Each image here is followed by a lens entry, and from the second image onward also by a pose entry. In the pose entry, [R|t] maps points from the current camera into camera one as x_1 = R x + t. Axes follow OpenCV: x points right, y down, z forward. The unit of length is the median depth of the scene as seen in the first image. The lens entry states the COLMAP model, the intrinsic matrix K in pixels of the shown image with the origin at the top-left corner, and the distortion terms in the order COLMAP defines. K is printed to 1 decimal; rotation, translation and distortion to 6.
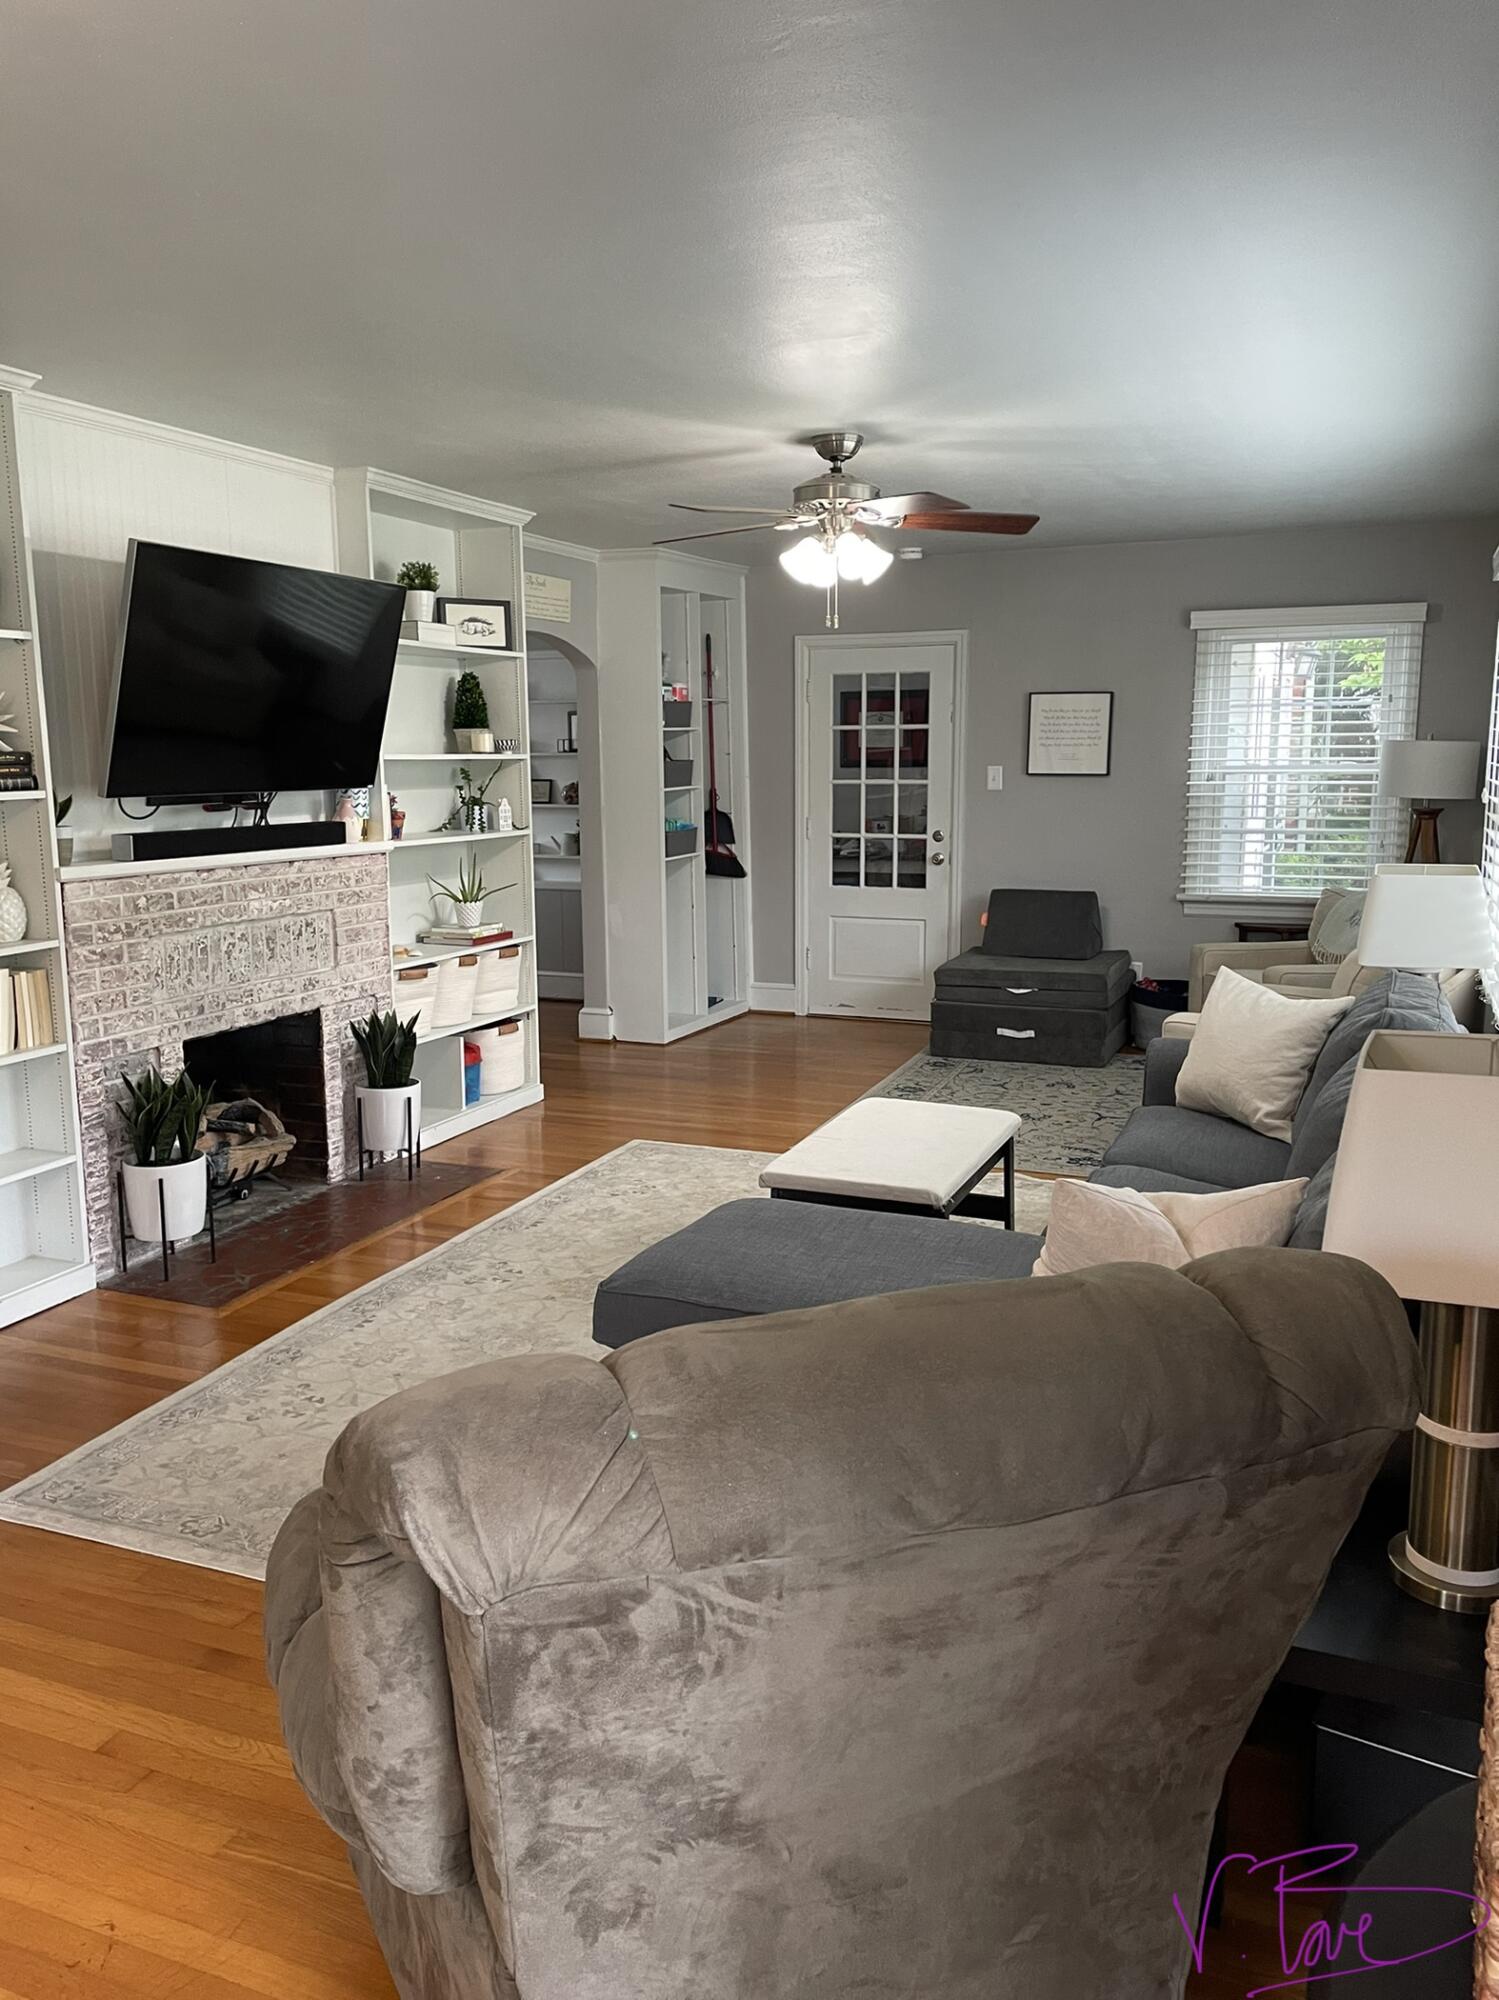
lens RADIAL K [[1505.3, 0, 752.4], [0, 1505.3, 1001.0], [0, 0, 1]] dist [0.005872, 0.001288]
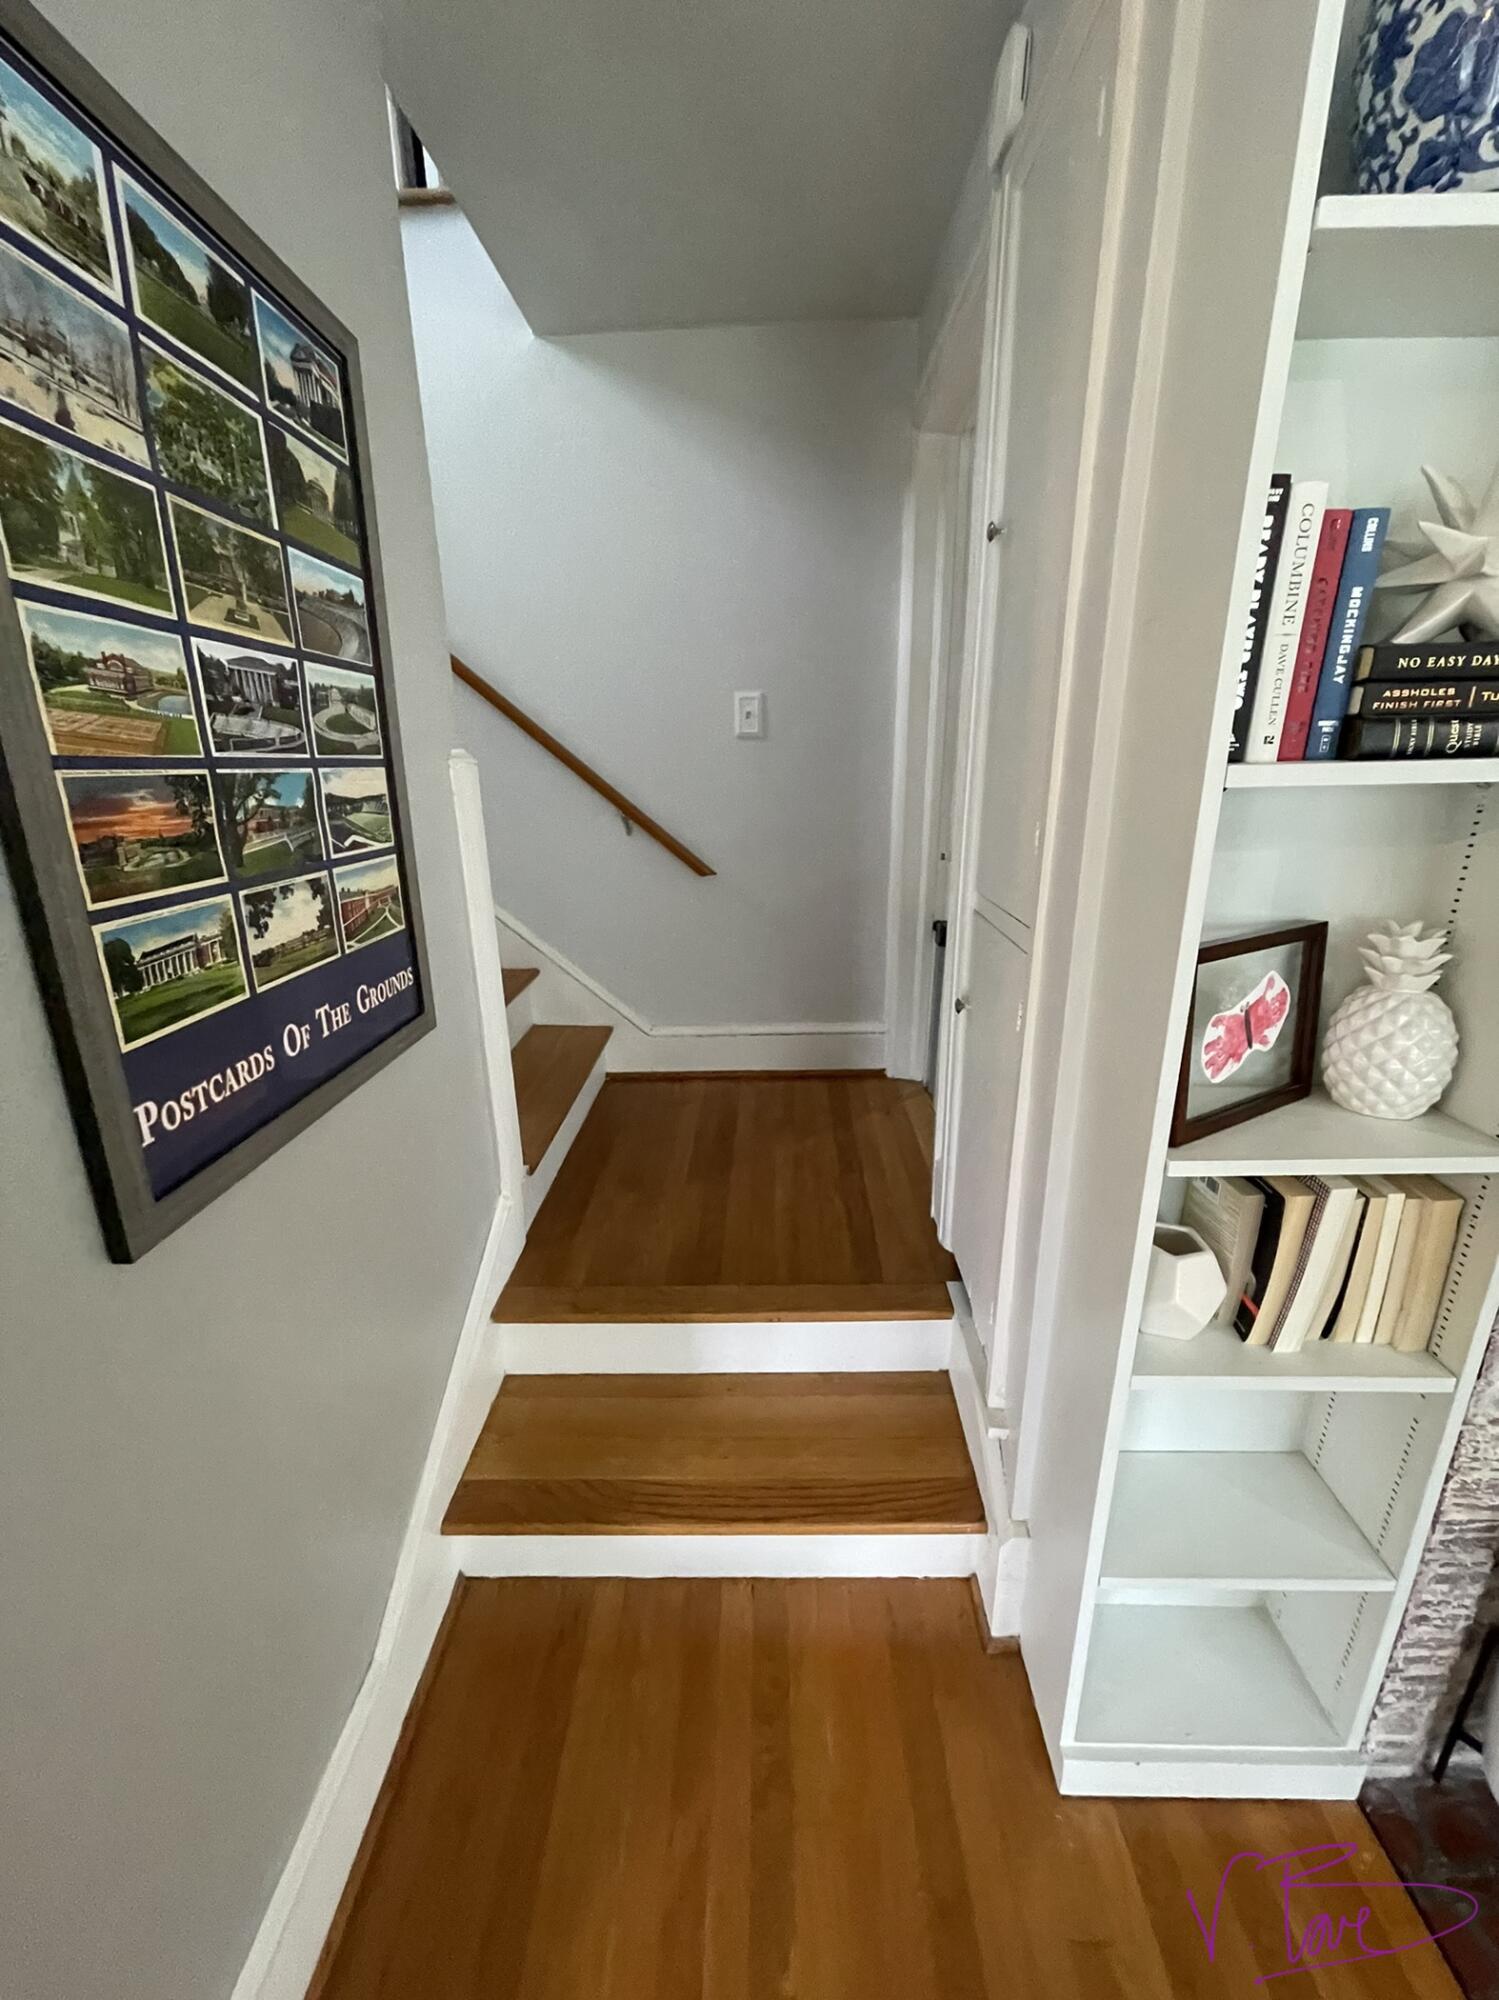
lens RADIAL K [[804.7, 0, 751.9], [0, 804.7, 998.7], [0, 0, 1]] dist [0.002859, 0.000310]
pose [[0.382737, 0.272616, -0.882719, -0.359540], [-0.150698, 0.961097, 0.231481, -0.095768], [0.911484, 0.044428, 0.408929, 0.721522]]
